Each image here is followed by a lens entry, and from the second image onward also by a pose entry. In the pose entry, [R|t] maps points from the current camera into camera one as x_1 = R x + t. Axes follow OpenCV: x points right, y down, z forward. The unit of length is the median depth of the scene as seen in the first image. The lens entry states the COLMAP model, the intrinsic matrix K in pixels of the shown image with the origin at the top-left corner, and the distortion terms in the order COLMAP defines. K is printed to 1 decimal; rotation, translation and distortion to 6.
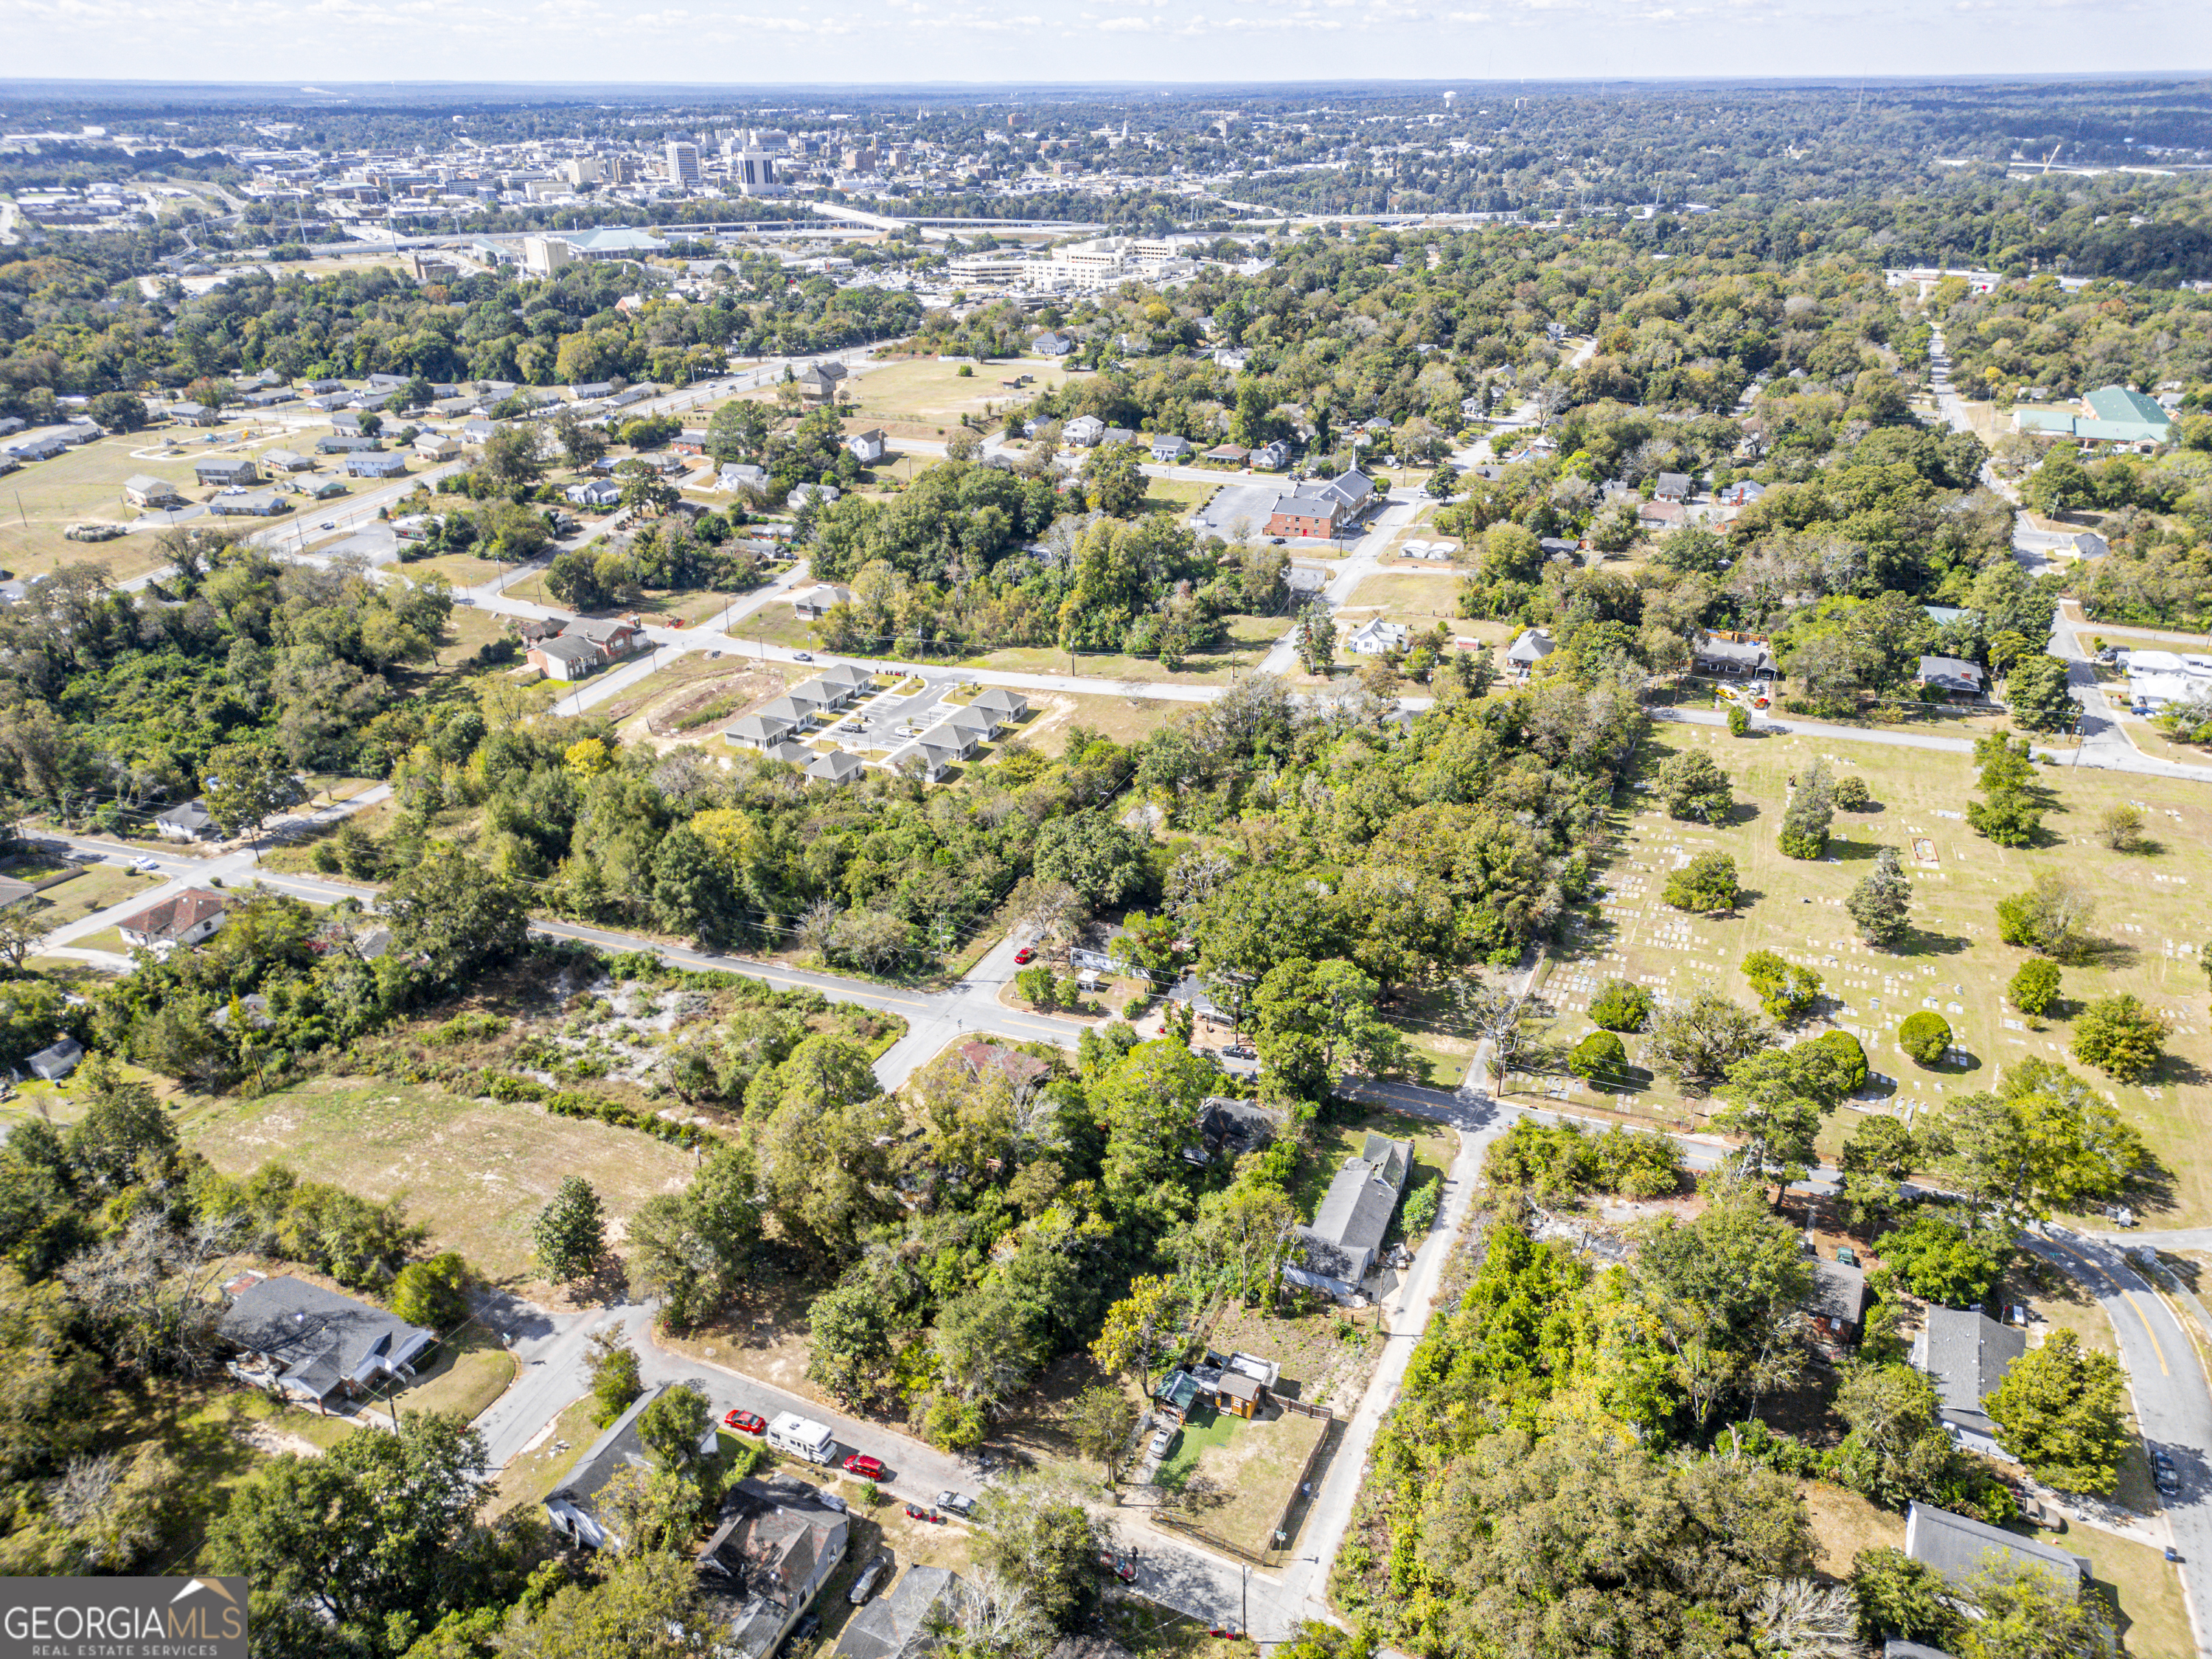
lens RADIAL K [[1541.8, 0, 1094.9], [0, 1541.8, 824.2], [0, 0, 1]] dist [0.077670, -0.072730]
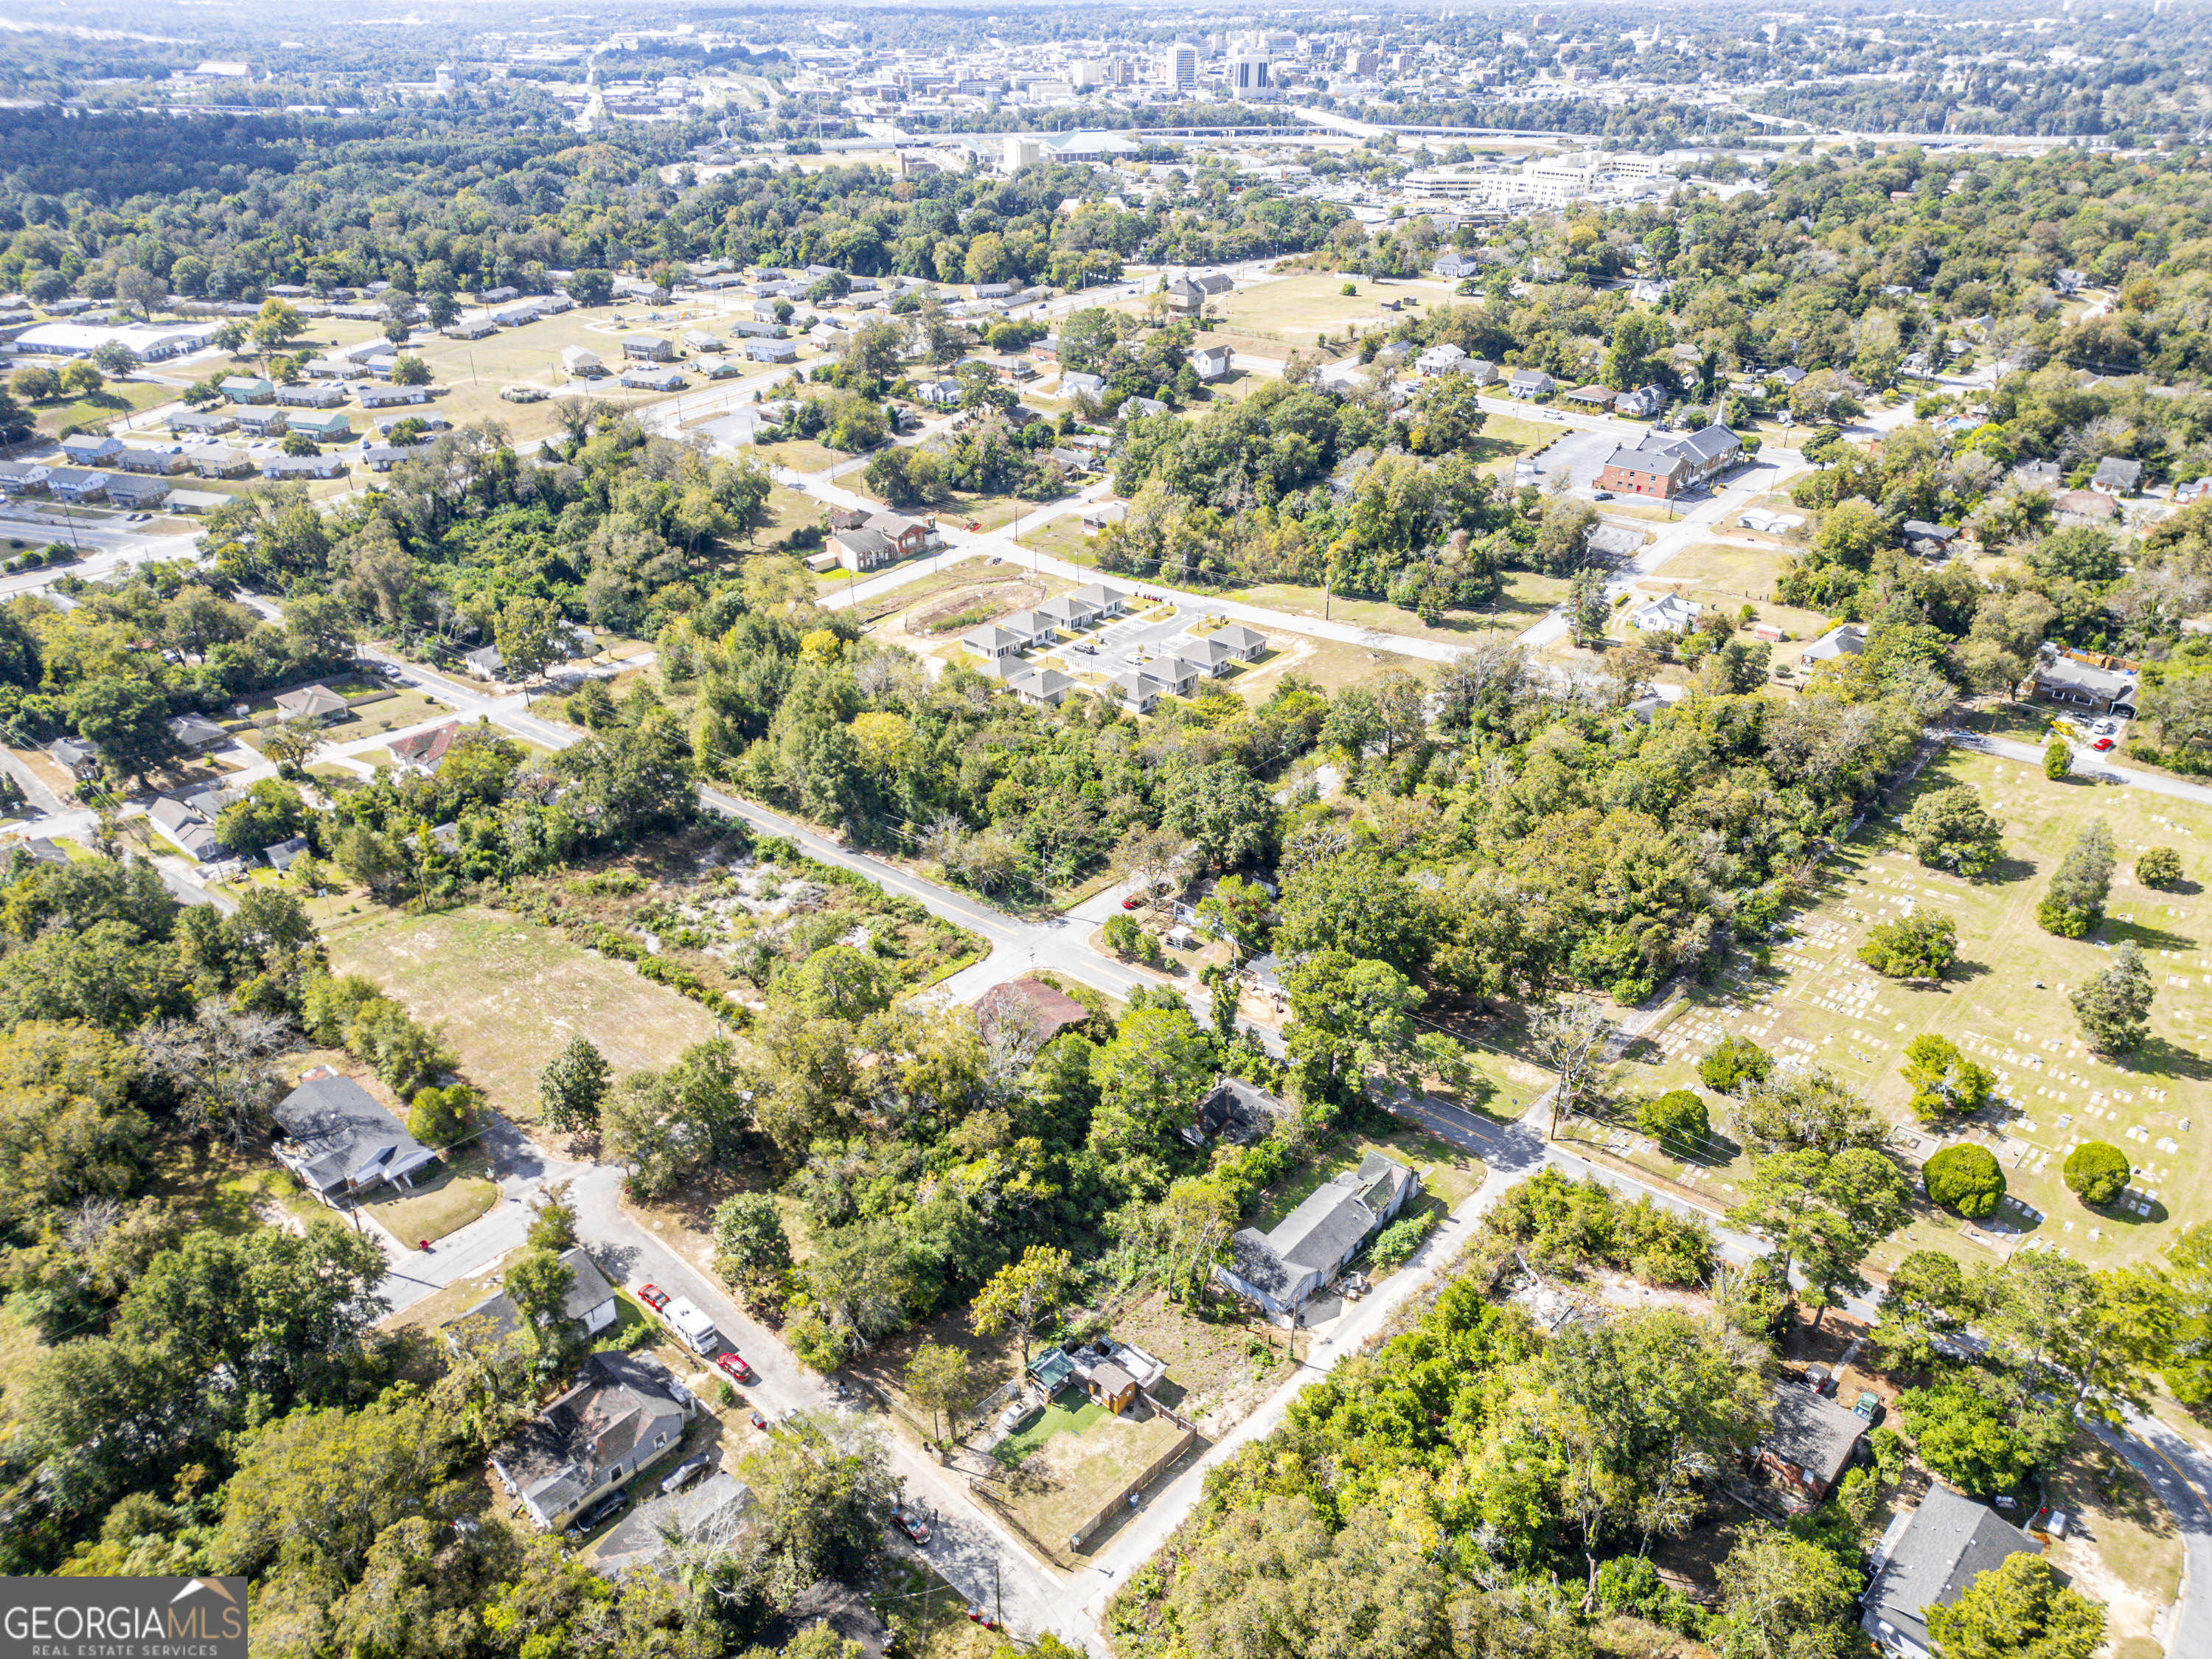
lens RADIAL K [[1541.8, 0, 1094.9], [0, 1541.8, 824.2], [0, 0, 1]] dist [0.077670, -0.072730]
pose [[0.953291, 0.147698, -0.263481, 0.114610], [-0.134234, 0.988580, 0.068494, -0.016598], [0.270589, -0.029927, 0.962230, 0.033997]]
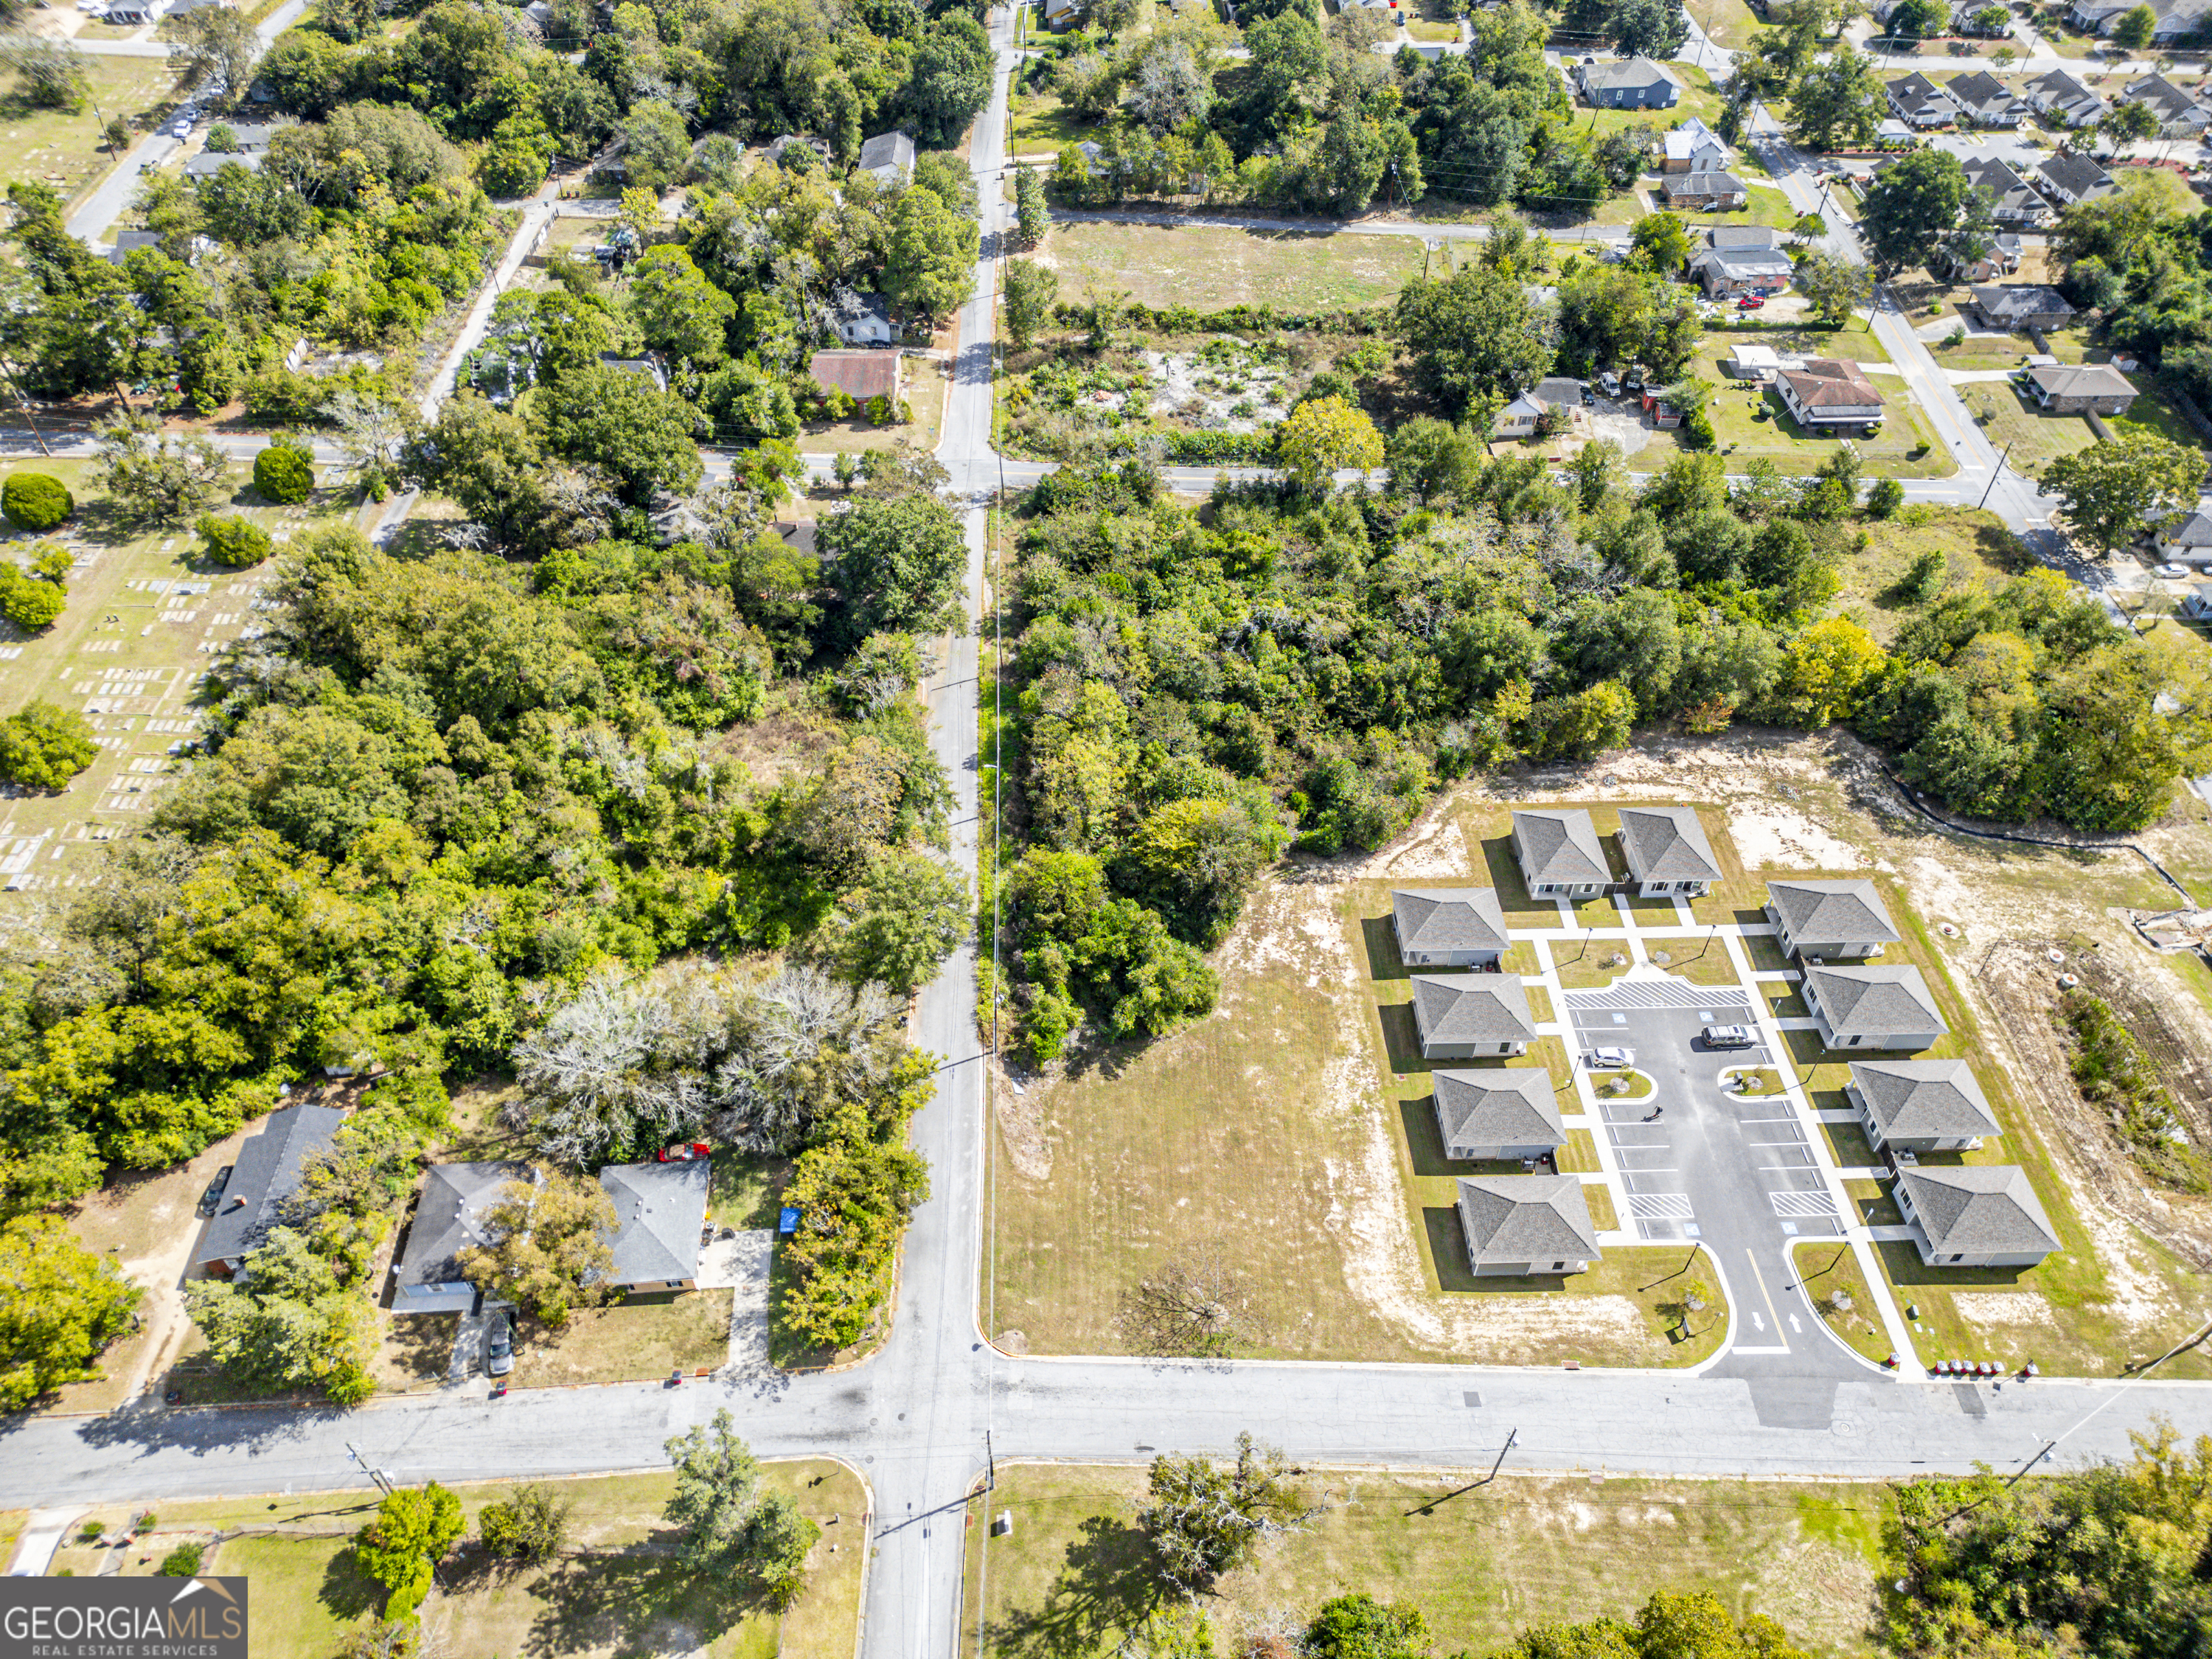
lens RADIAL K [[1541.8, 0, 1094.9], [0, 1541.8, 824.2], [0, 0, 1]] dist [0.077670, -0.072730]
pose [[-0.902510, 0.311126, -0.297785, 0.116169], [-0.179950, 0.355766, 0.917087, -0.426653], [0.391271, 0.881267, -0.265095, 0.888924]]
